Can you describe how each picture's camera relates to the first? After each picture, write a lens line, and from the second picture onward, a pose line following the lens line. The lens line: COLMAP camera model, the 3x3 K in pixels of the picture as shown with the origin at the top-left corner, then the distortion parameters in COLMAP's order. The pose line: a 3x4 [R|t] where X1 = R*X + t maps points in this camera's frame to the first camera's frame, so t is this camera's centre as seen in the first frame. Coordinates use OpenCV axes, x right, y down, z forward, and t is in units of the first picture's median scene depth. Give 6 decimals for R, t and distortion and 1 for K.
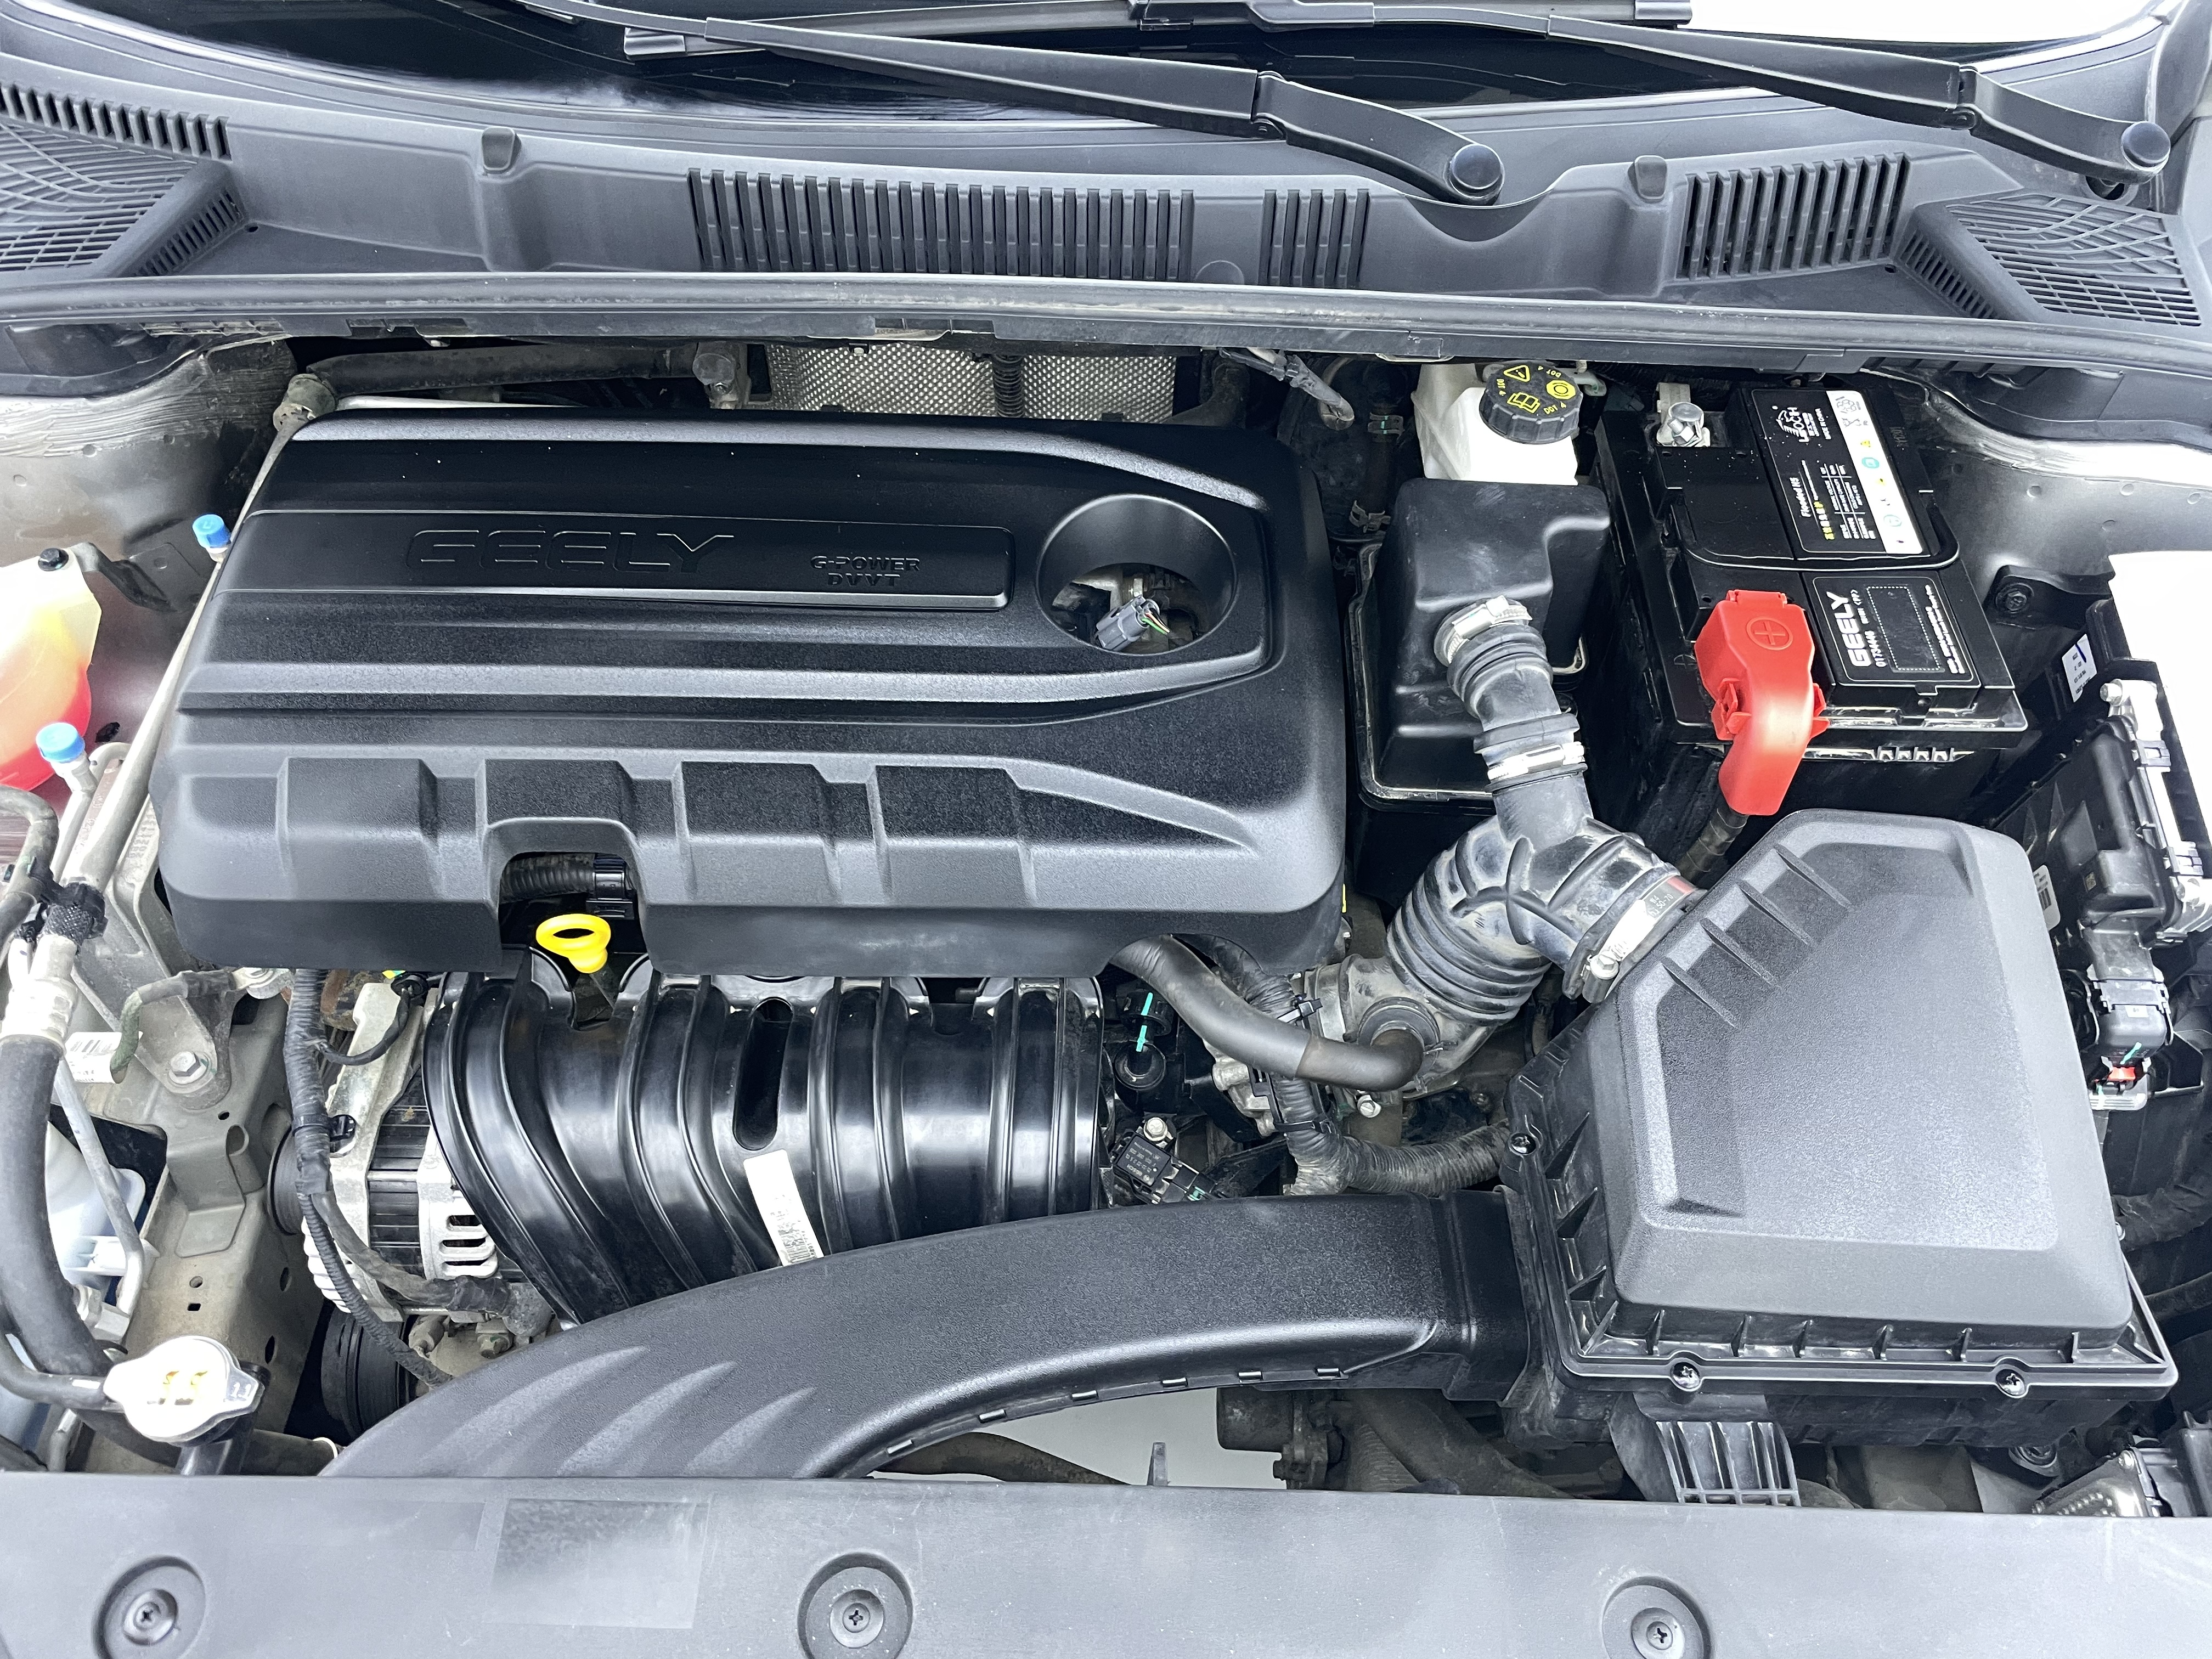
lens RADIAL K [[1727.8, 0, 1139.1], [0, 1727.8, 830.2], [0, 0, 1]] dist [0.040686, -0.083819]
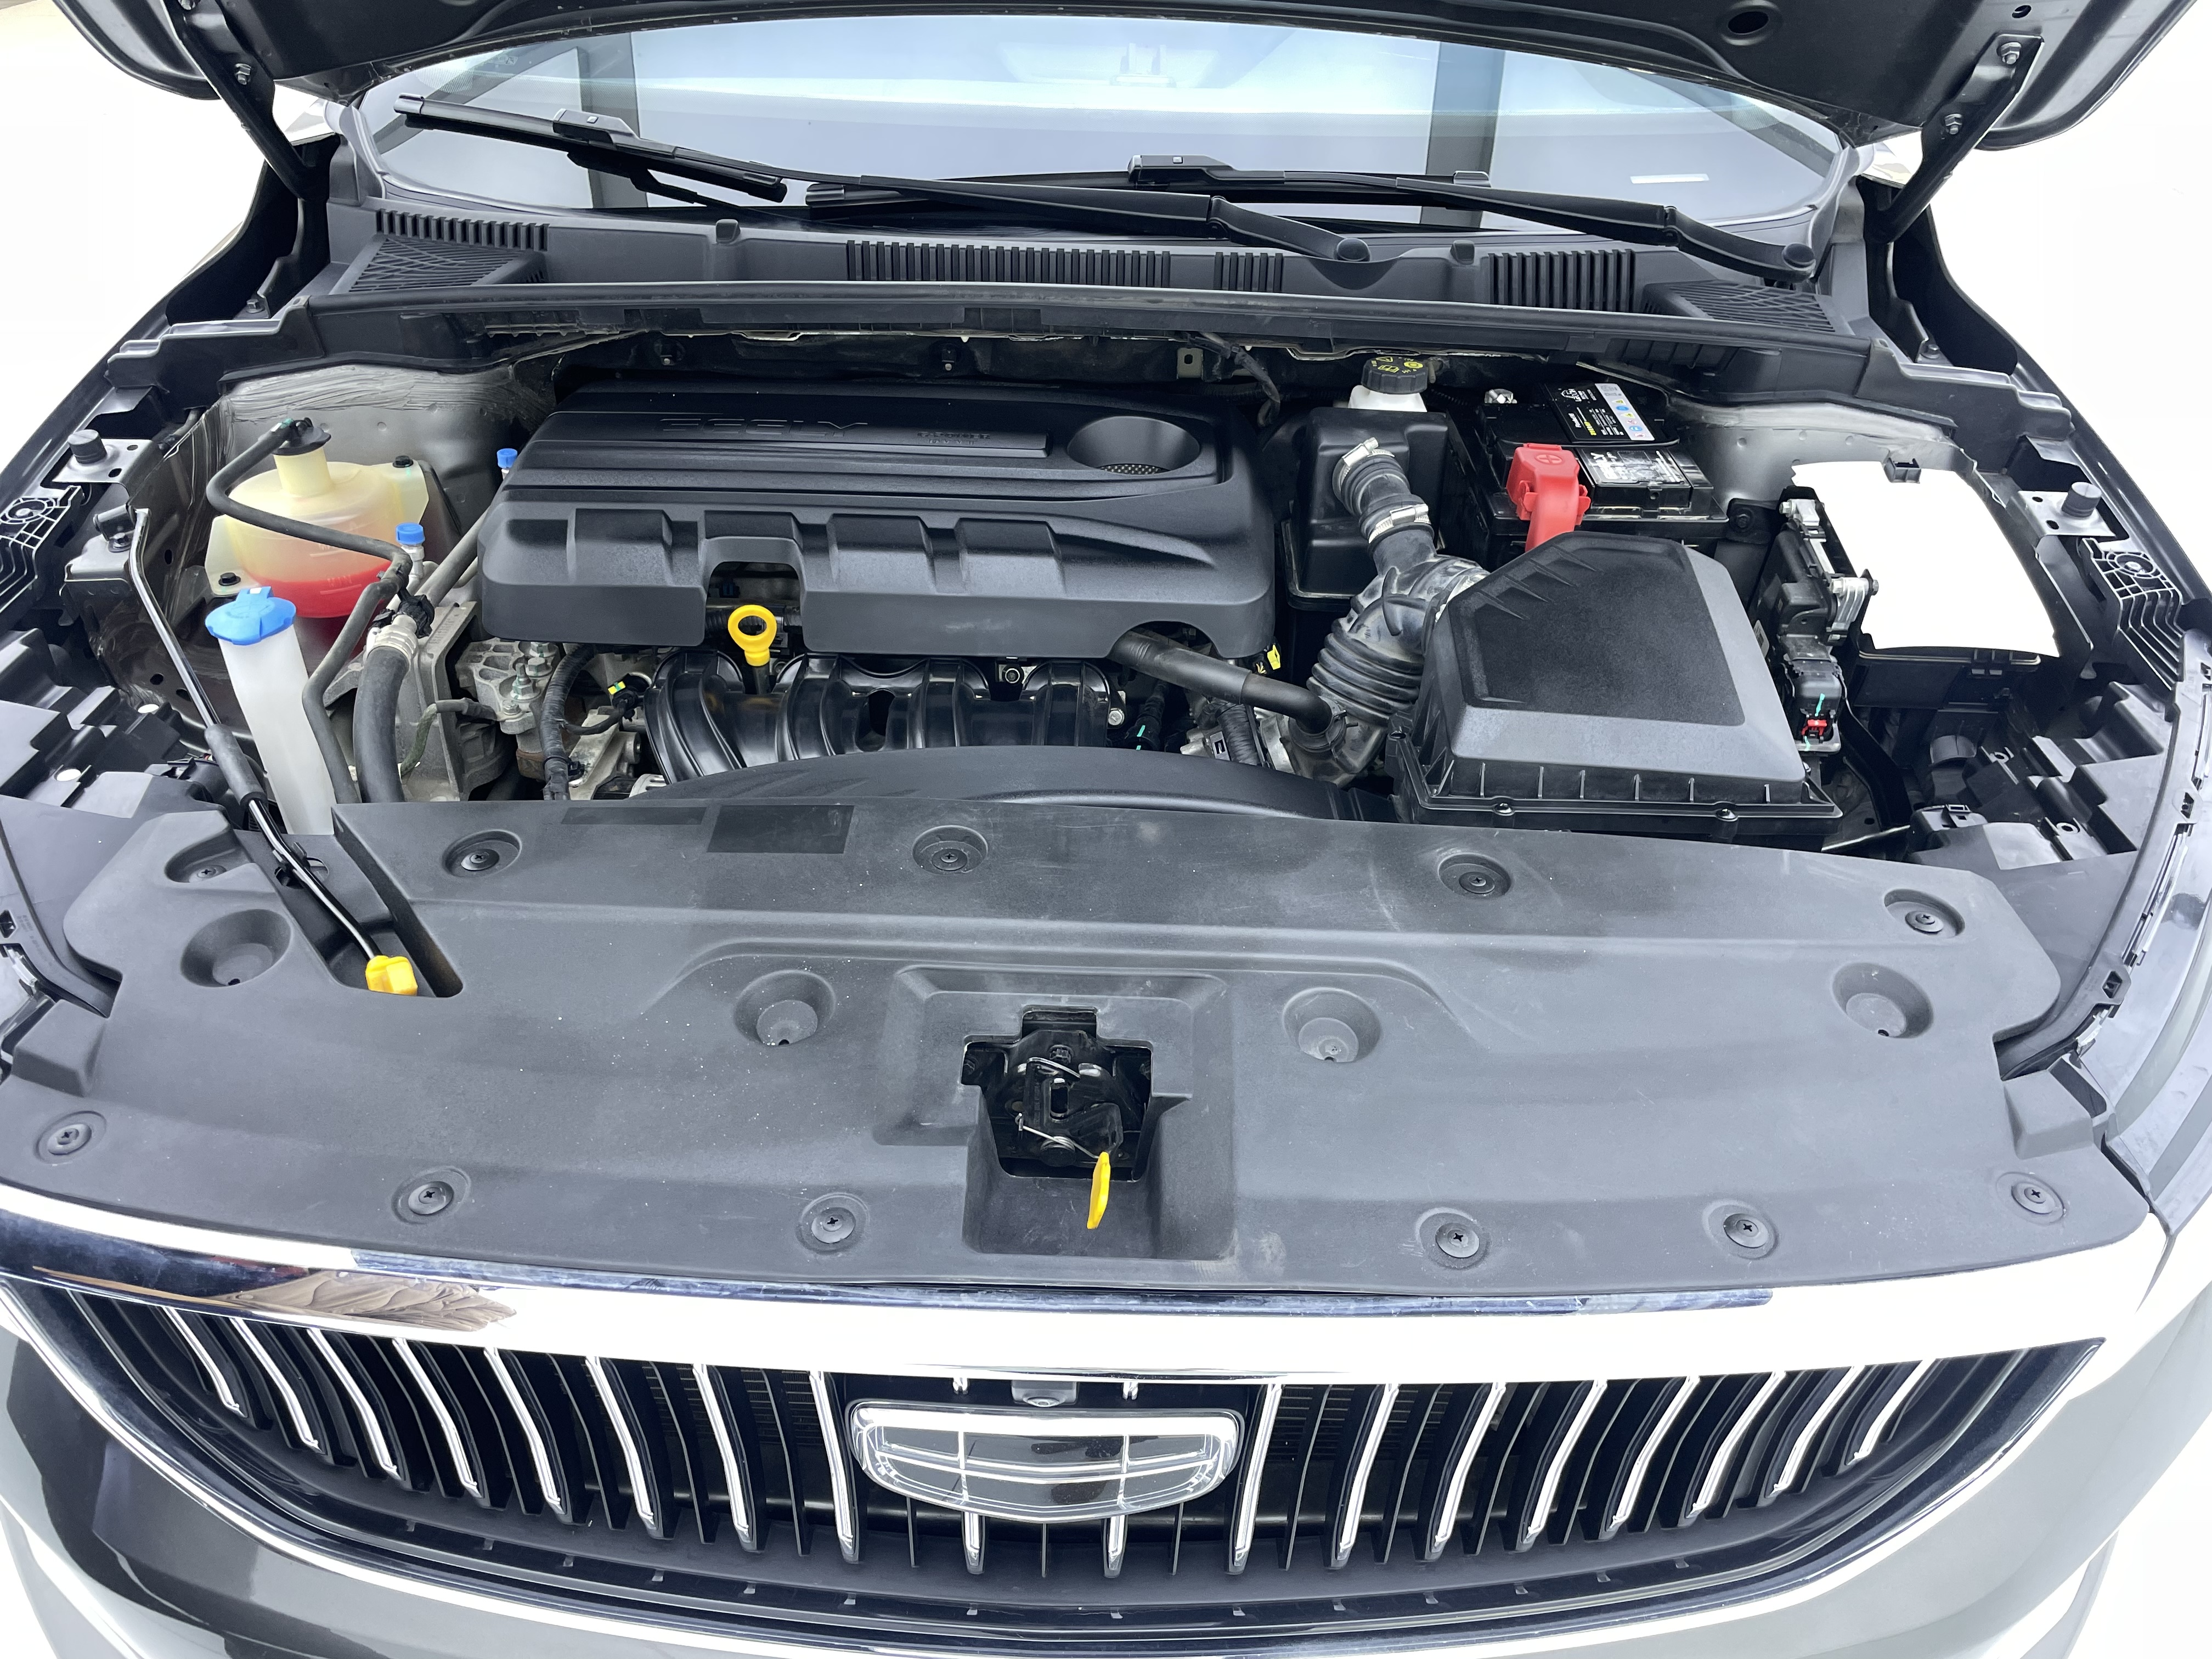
lens RADIAL K [[1727.8, 0, 1139.1], [0, 1727.8, 830.2], [0, 0, 1]] dist [0.040686, -0.083819]
pose [[1.000000, 0.000456, 0.000535, 0.002323], [-0.000254, 0.944073, -0.329736, 0.676213], [-0.000655, 0.329735, 0.944073, -0.319995]]
